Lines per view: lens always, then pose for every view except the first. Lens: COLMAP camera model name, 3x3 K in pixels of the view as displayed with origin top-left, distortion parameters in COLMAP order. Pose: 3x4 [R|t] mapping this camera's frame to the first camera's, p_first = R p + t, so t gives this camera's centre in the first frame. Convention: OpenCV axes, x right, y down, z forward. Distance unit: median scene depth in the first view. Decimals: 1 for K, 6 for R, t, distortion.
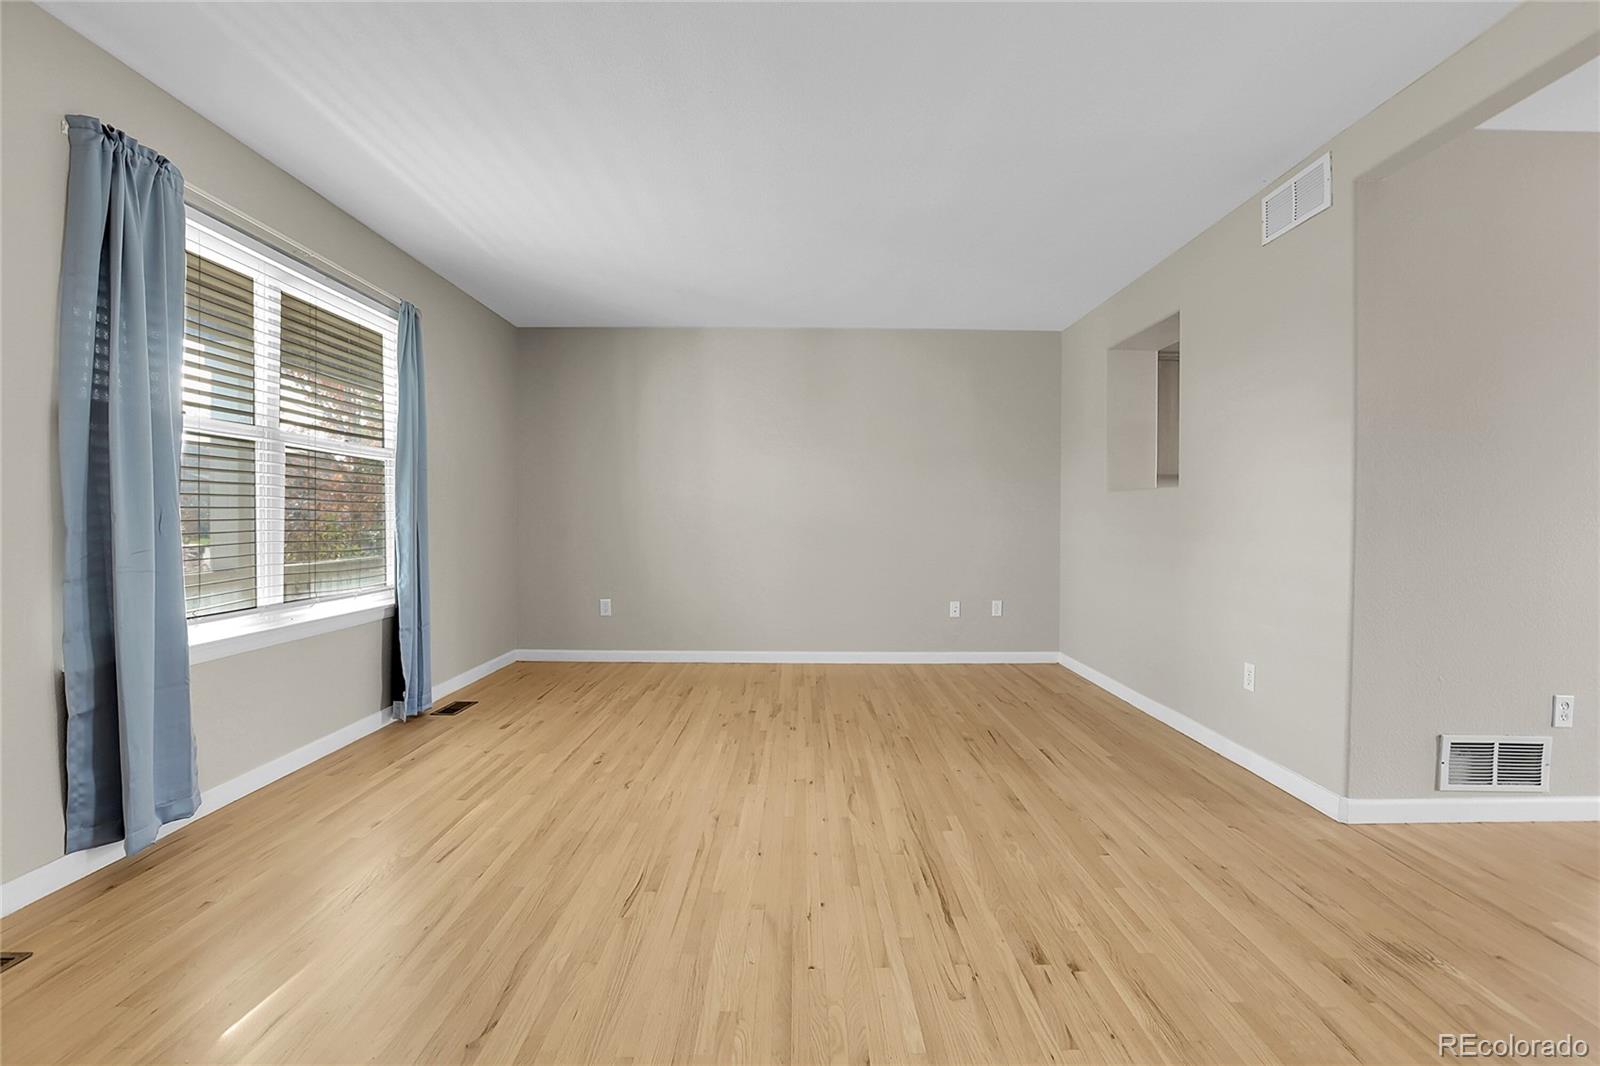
lens RADIAL K [[730.3, 0, 796.4], [0, 730.3, 528.3], [0, 0, 1]] dist [-0.030837, 0.006892]
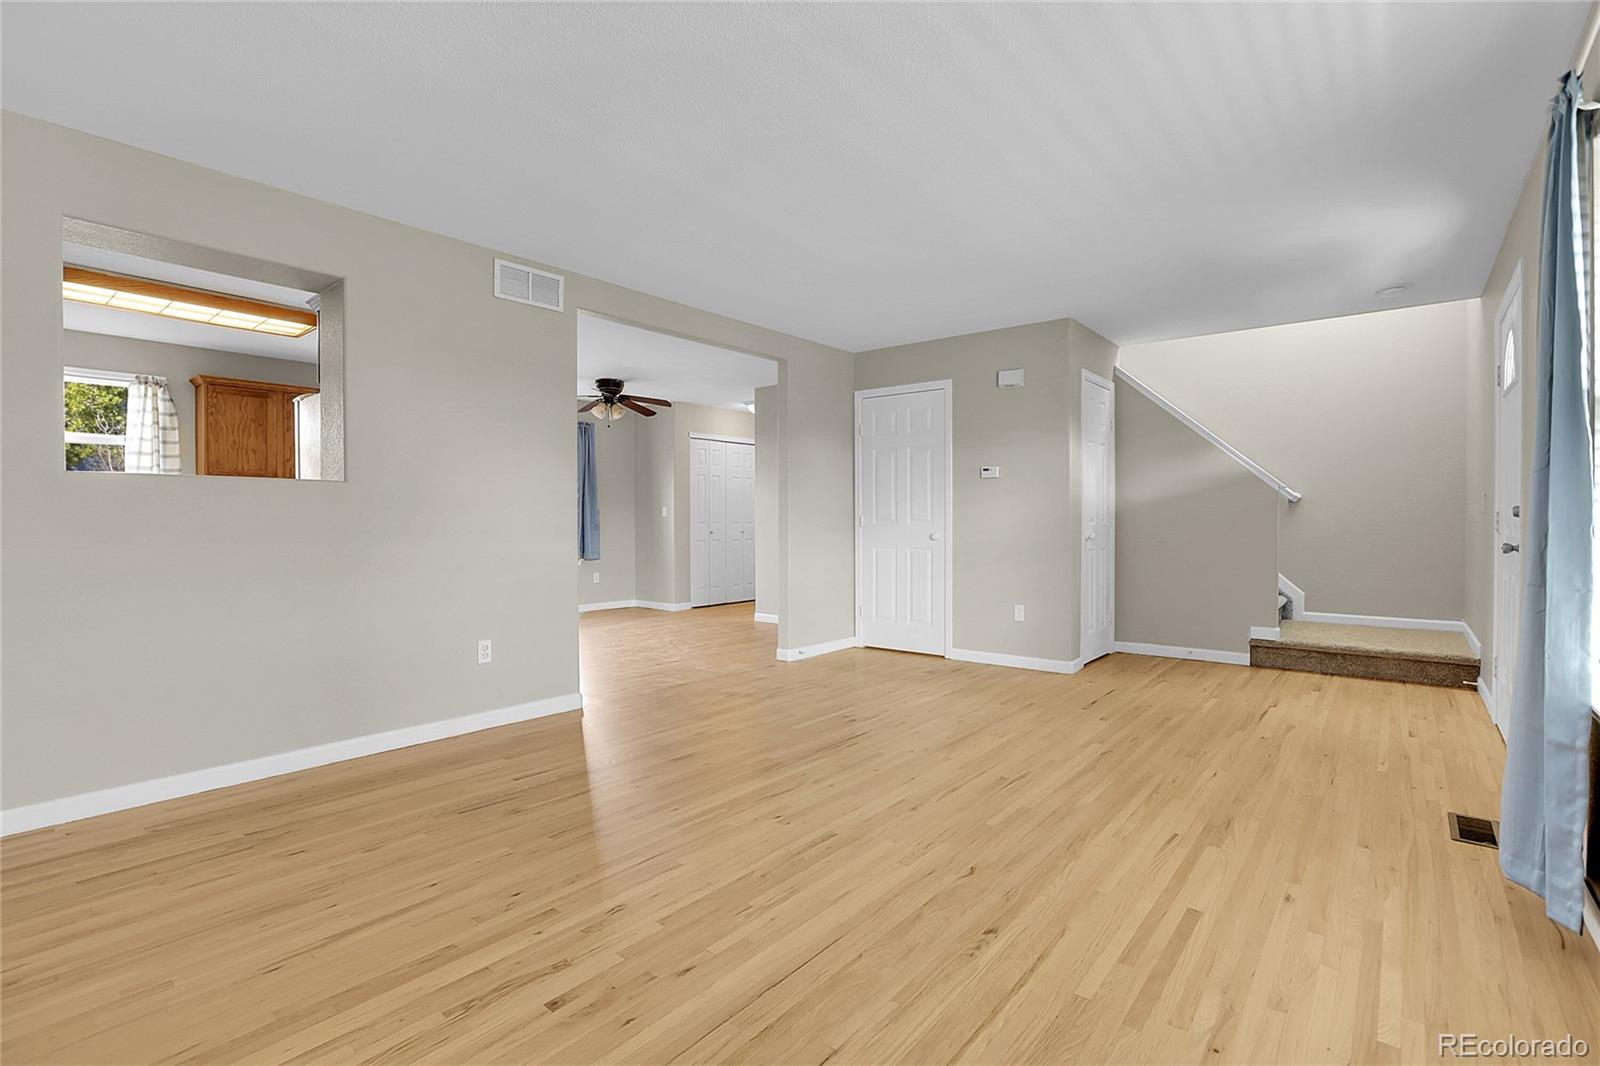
lens RADIAL K [[730.3, 0, 817.3], [0, 730.3, 534.0], [0, 0, 1]] dist [-0.030837, 0.006892]
pose [[-0.782554, -0.015319, 0.622394, -0.562567], [0.003509, 0.999573, 0.029015, -0.021277], [-0.622572, 0.024889, -0.782166, 1.650527]]
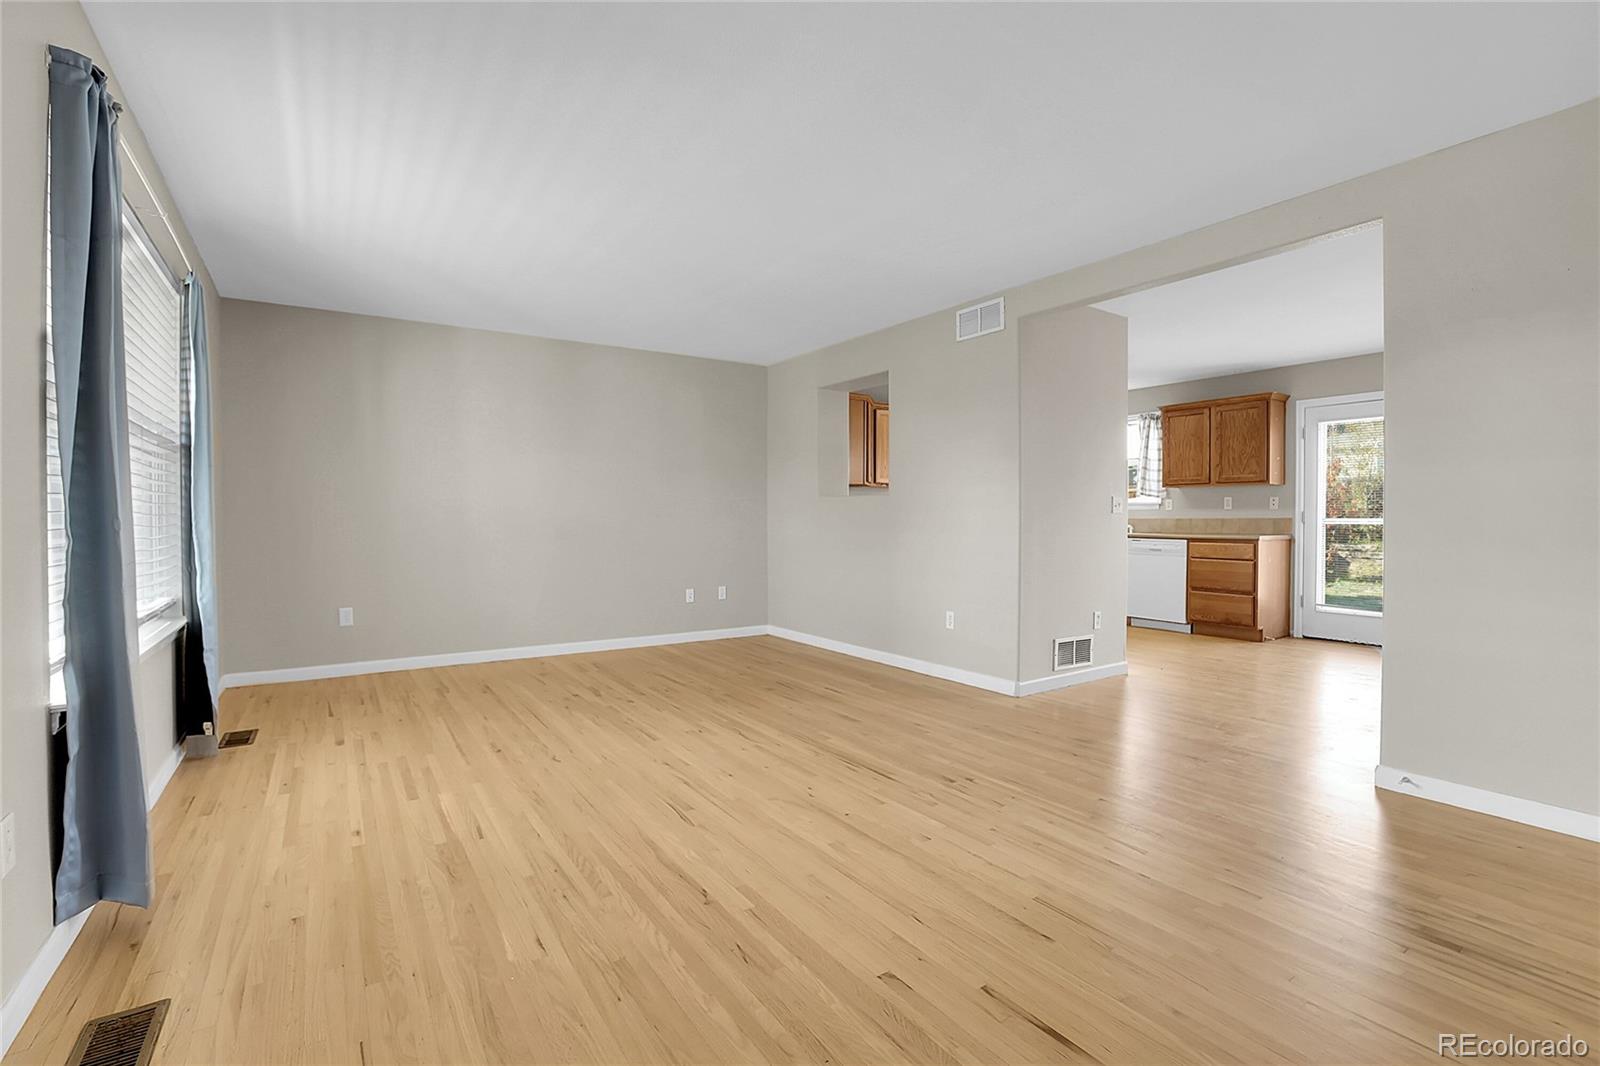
lens RADIAL K [[730.3, 0, 793.8], [0, 730.3, 529.8], [0, 0, 1]] dist [-0.030837, 0.006892]
pose [[0.836420, -0.014870, 0.547887, -0.522454], [0.012593, 0.999889, 0.007912, -0.002973], [-0.547944, 0.000282, 0.836515, -0.126869]]
